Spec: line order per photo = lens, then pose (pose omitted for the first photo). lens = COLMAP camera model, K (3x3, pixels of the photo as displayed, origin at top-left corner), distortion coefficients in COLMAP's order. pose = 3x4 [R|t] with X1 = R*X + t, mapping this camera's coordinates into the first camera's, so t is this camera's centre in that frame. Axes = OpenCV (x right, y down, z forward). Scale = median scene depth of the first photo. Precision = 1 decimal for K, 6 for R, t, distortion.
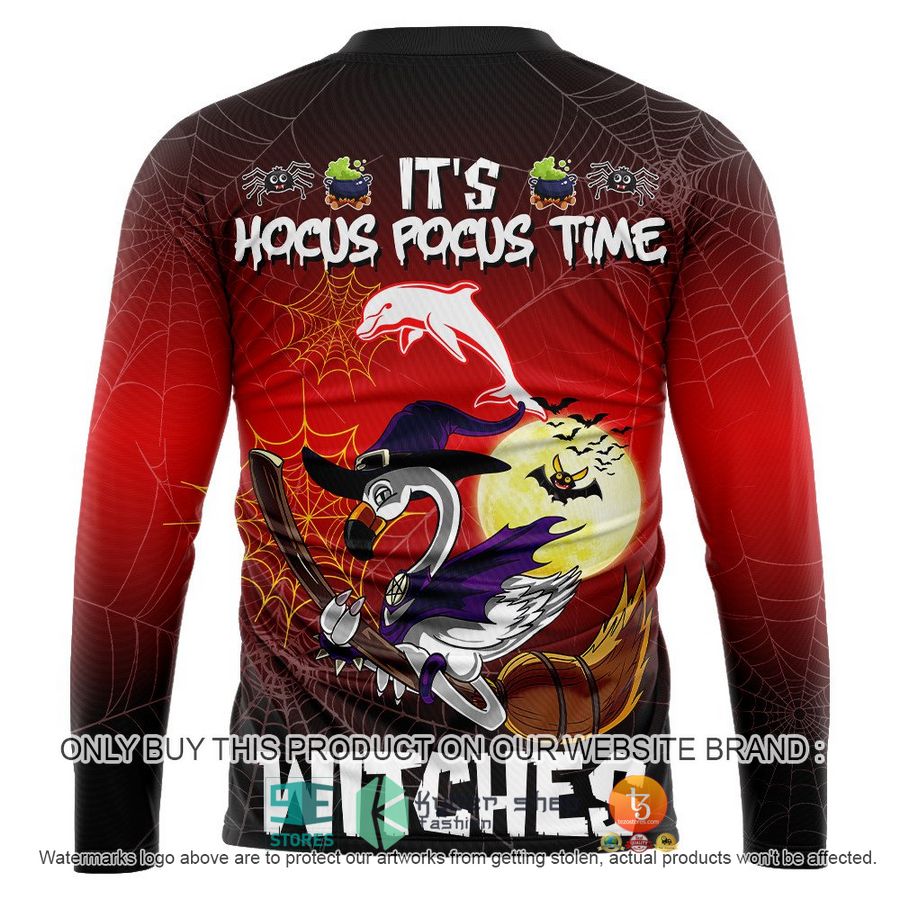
lens RADIAL K [[5651.2, 0, 450.0], [0, 5651.2, 450.0], [0, 0, 1]] dist [0.526928, -18.858971]
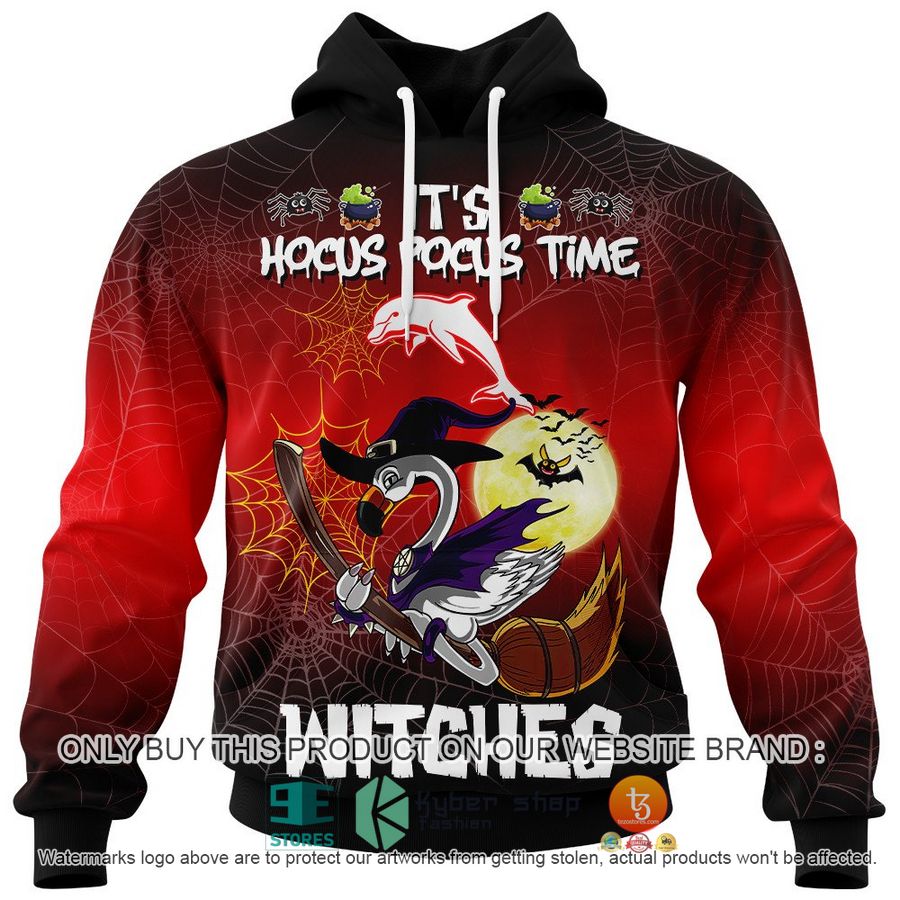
lens RADIAL K [[5651.2, 0, 450.0], [0, 5651.2, 450.0], [0, 0, 1]] dist [0.526928, -18.858971]
pose [[1.000000, 0.000033, -0.000002, 0.000082], [-0.000033, 1.000000, 0.000000, 0.001891], [0.000002, 0.000000, 1.000000, -0.140804]]
